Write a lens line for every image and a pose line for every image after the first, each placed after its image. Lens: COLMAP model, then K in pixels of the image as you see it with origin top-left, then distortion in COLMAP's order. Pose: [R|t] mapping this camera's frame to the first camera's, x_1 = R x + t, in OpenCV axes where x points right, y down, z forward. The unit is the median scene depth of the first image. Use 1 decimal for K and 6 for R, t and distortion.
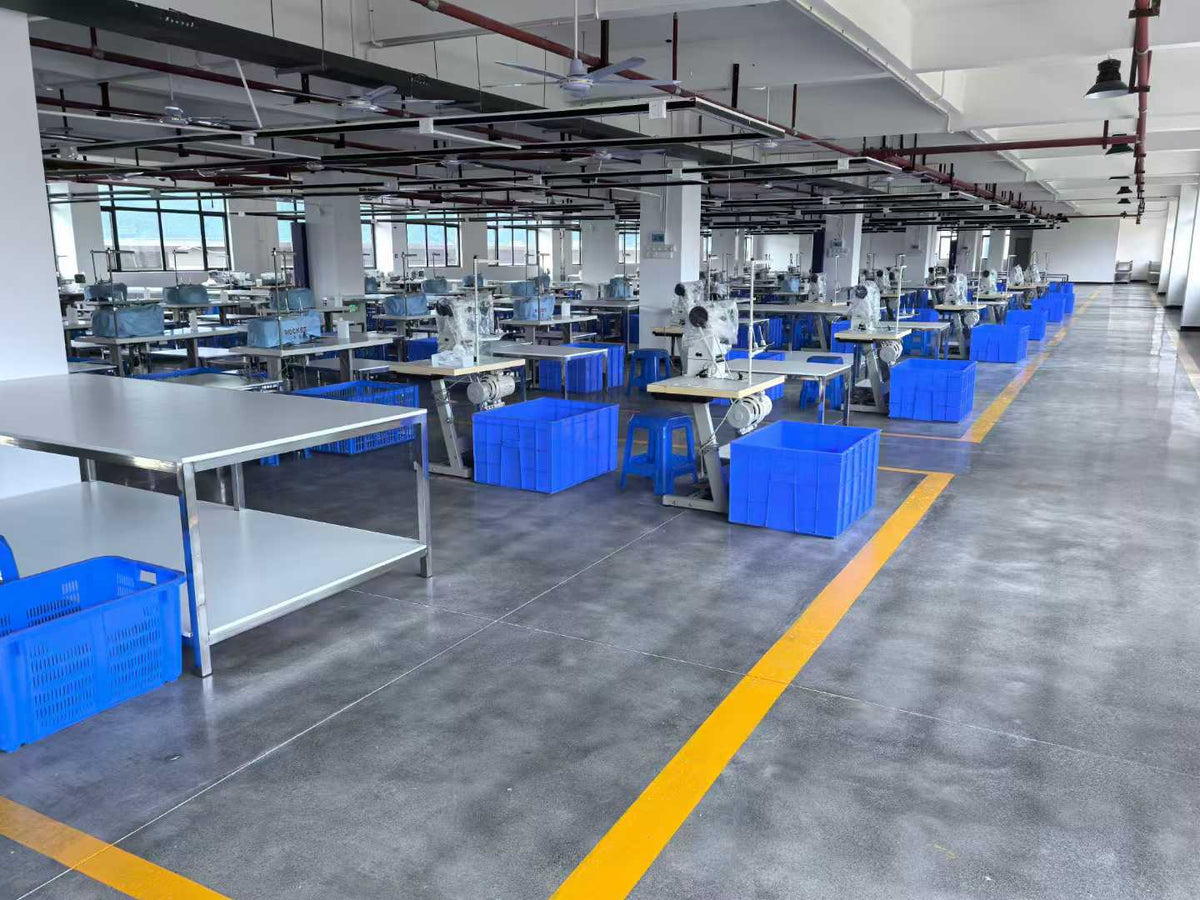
lens RADIAL K [[940.0, 0, 600.0], [0, 940.0, 450.0], [0, 0, 1]] dist [0.084124, -0.092501]
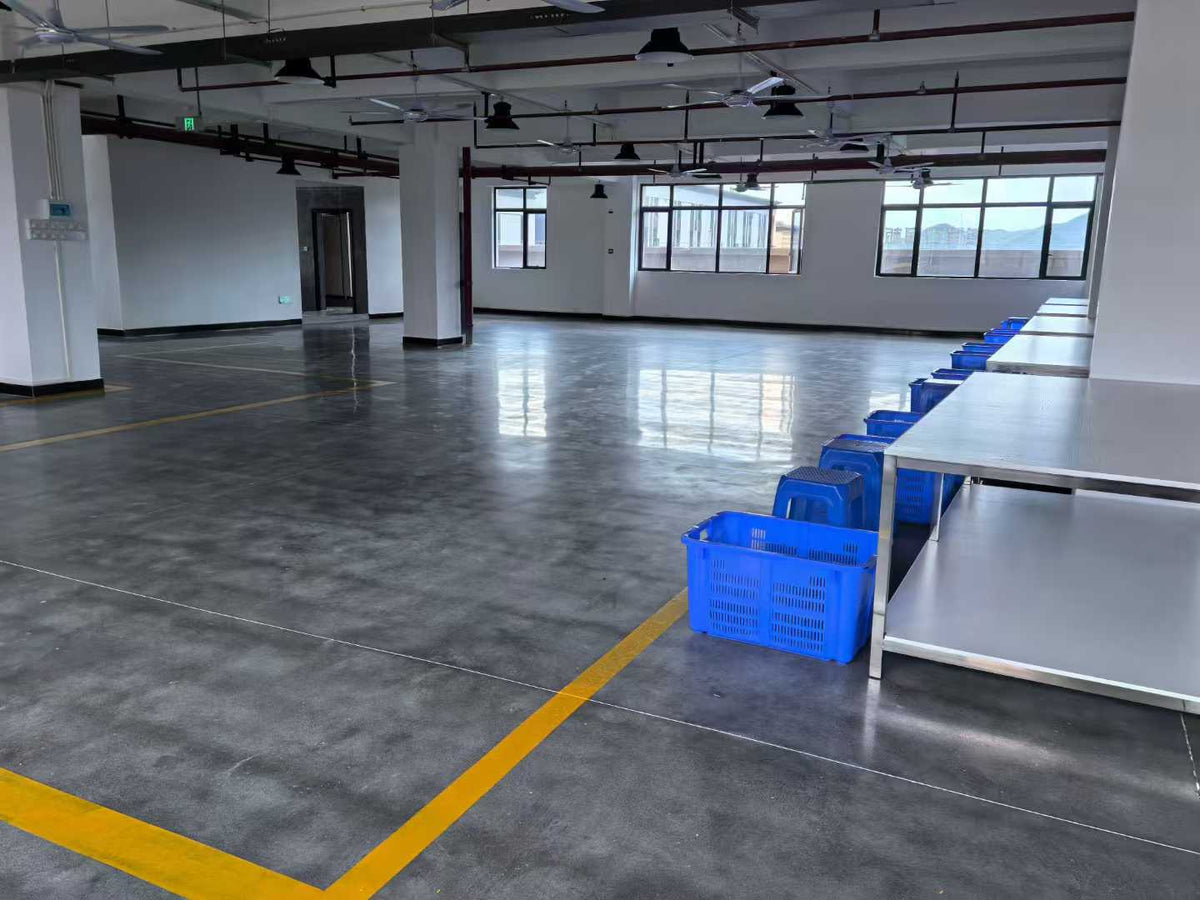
lens RADIAL K [[927.2, 0, 643.7], [0, 927.2, 454.5], [0, 0, 1]] dist [0.099404, -0.091191]
pose [[0.069500, 0.200952, -0.977133, 0.370667], [-0.226648, 0.957067, 0.180705, -0.083383], [0.971494, 0.208906, 0.112062, 0.486829]]
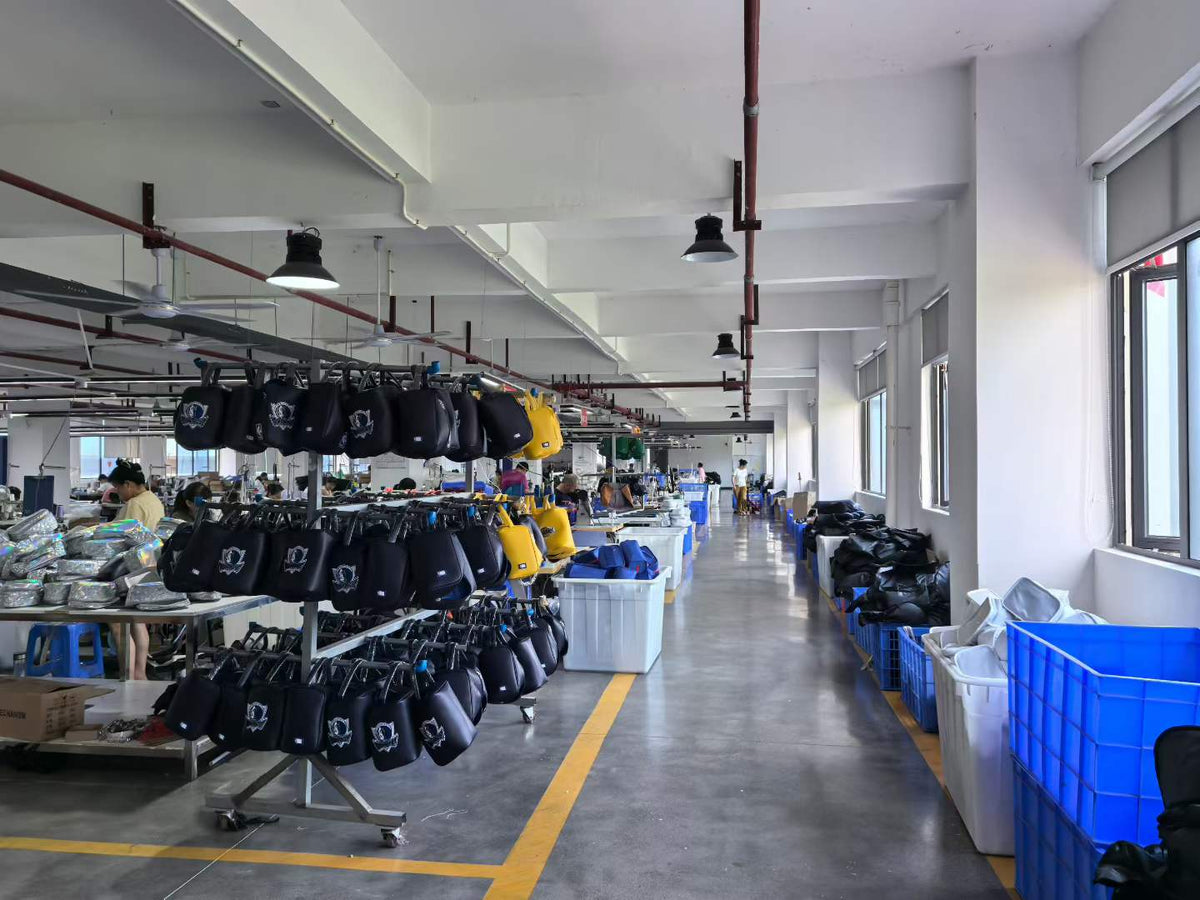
lens RADIAL K [[940.0, 0, 600.0], [0, 940.0, 450.0], [0, 0, 1]] dist [0.084124, -0.092501]
pose [[0.939277, 0.000898, 0.343158, -0.274413], [0.073297, 0.976394, -0.203179, 0.081852], [-0.335240, 0.215994, 0.917039, -0.421181]]
